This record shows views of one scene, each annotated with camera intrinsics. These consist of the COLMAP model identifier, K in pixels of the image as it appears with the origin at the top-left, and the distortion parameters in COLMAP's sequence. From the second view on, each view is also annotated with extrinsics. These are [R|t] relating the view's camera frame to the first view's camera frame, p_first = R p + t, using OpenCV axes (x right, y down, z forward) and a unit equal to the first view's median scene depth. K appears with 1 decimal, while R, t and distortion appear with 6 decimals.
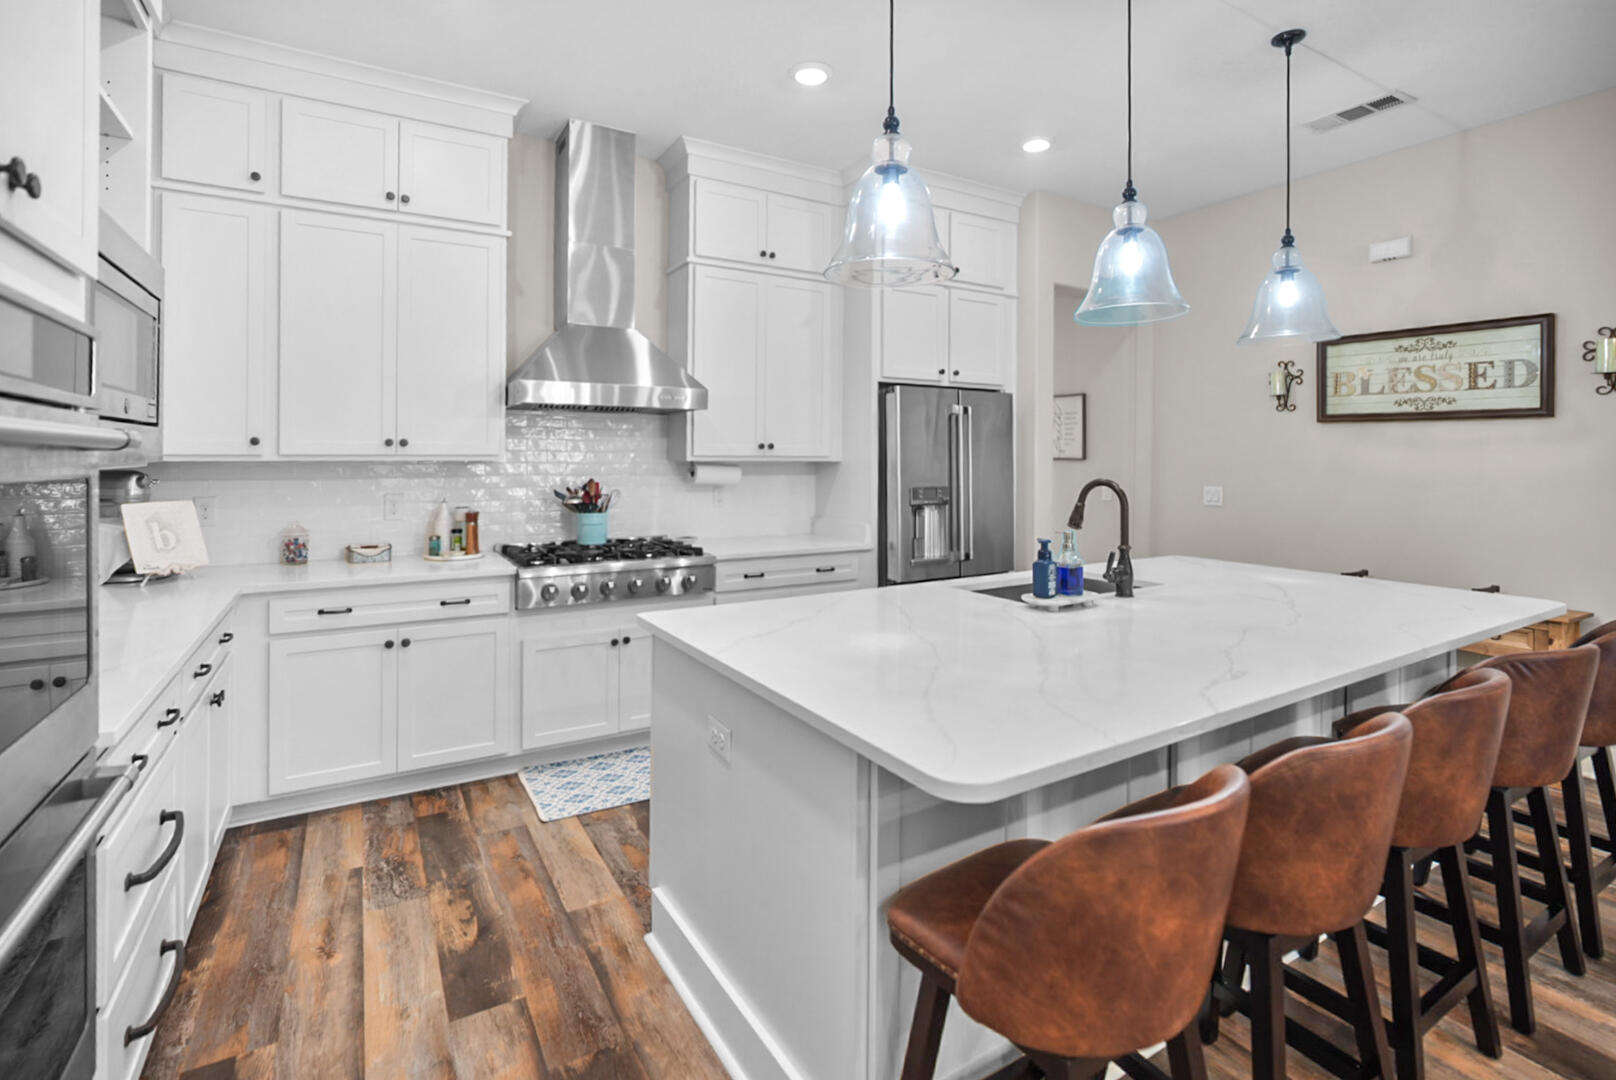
lens RADIAL K [[762.1, 0, 805.2], [0, 762.1, 452.5], [0, 0, 1]] dist [-0.009007, 0.000195]
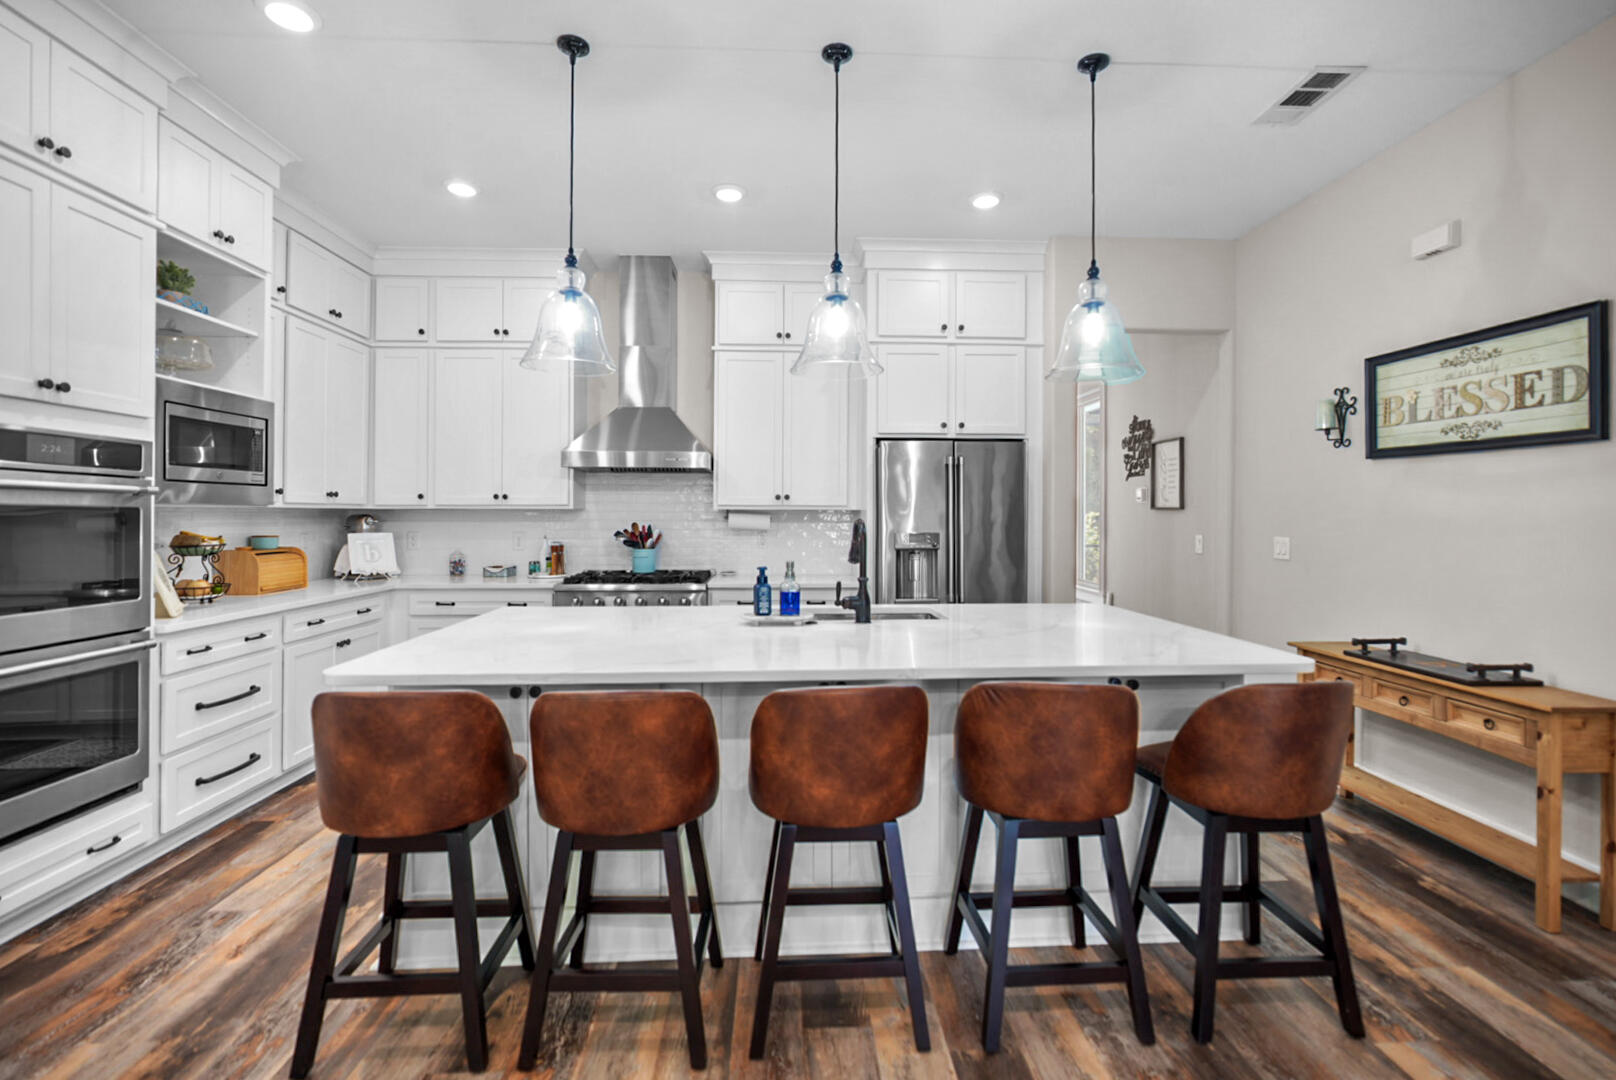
lens RADIAL K [[739.5, 0, 811.7], [0, 739.5, 508.6], [0, 0, 1]] dist [-0.008428, -0.000095]
pose [[0.884644, -0.007010, -0.466214, 0.568047], [0.004462, 0.999968, -0.006569, 0.018972], [0.466246, 0.003732, 0.884647, 0.003353]]
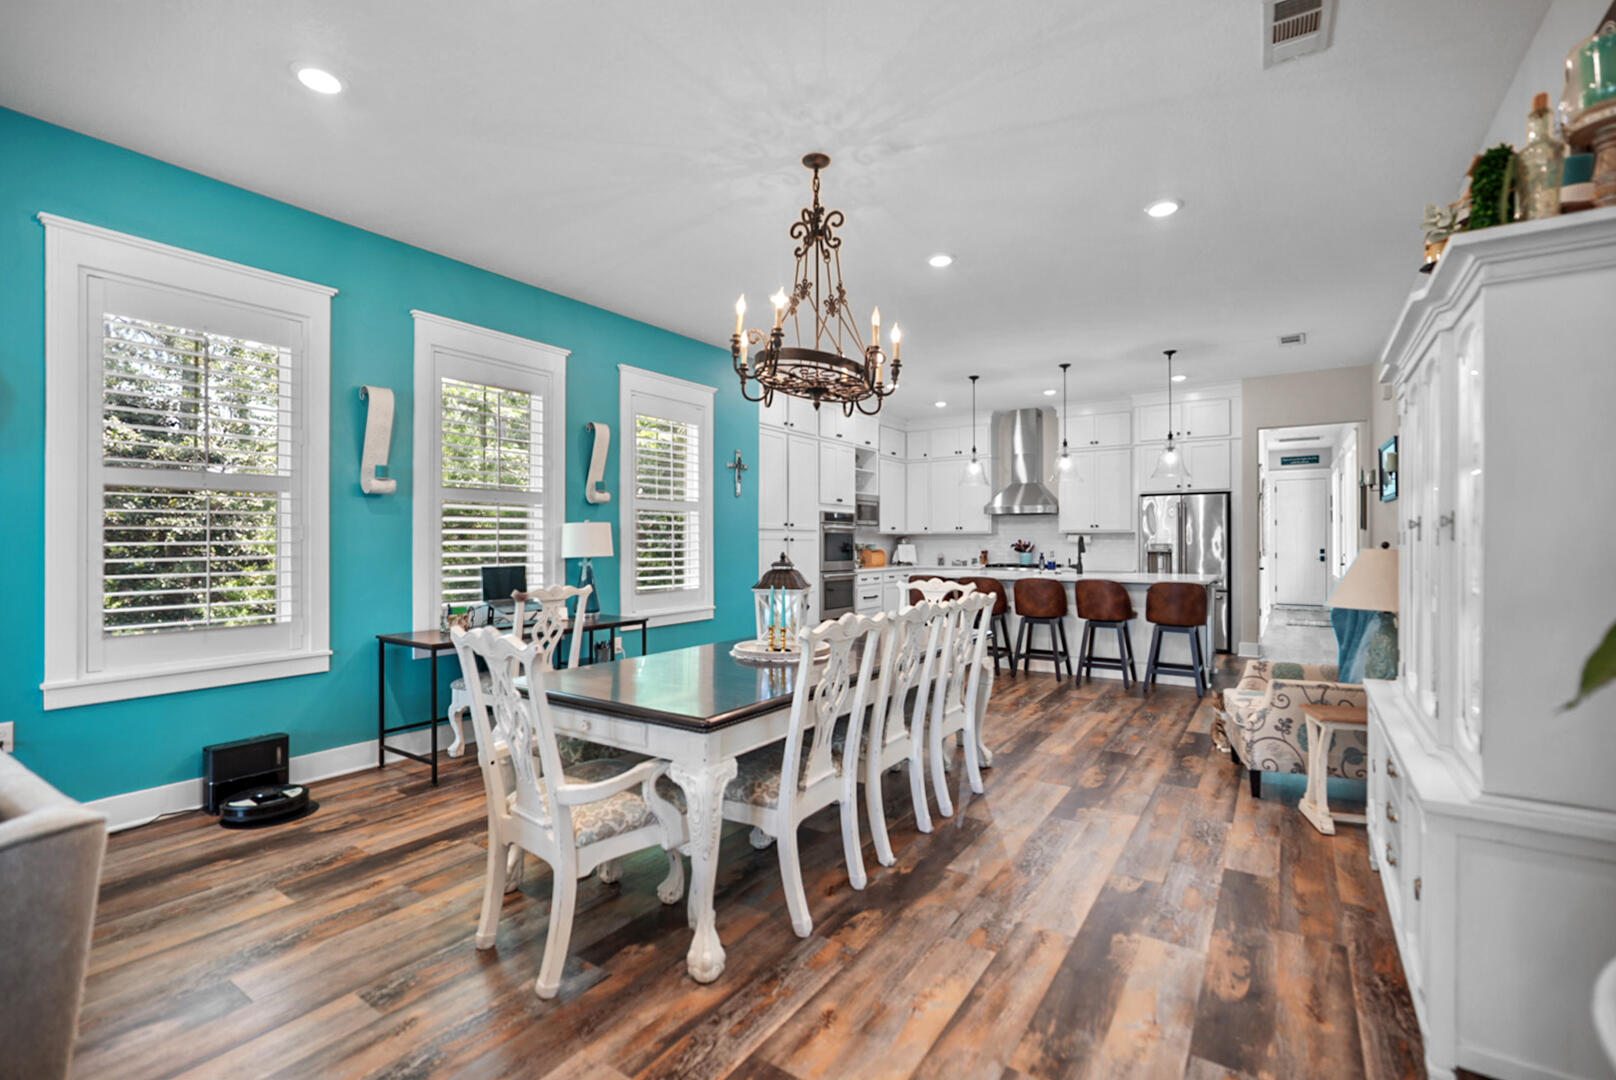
lens RADIAL K [[745.8, 0, 808.0], [0, 745.8, 540.0], [0, 0, 1]] dist [-0.004120, -0.000126]
pose [[0.443514, -0.009459, -0.896217, 1.726640], [0.007567, 0.999948, -0.006809, 0.046519], [0.896235, -0.003761, 0.443563, -0.848382]]
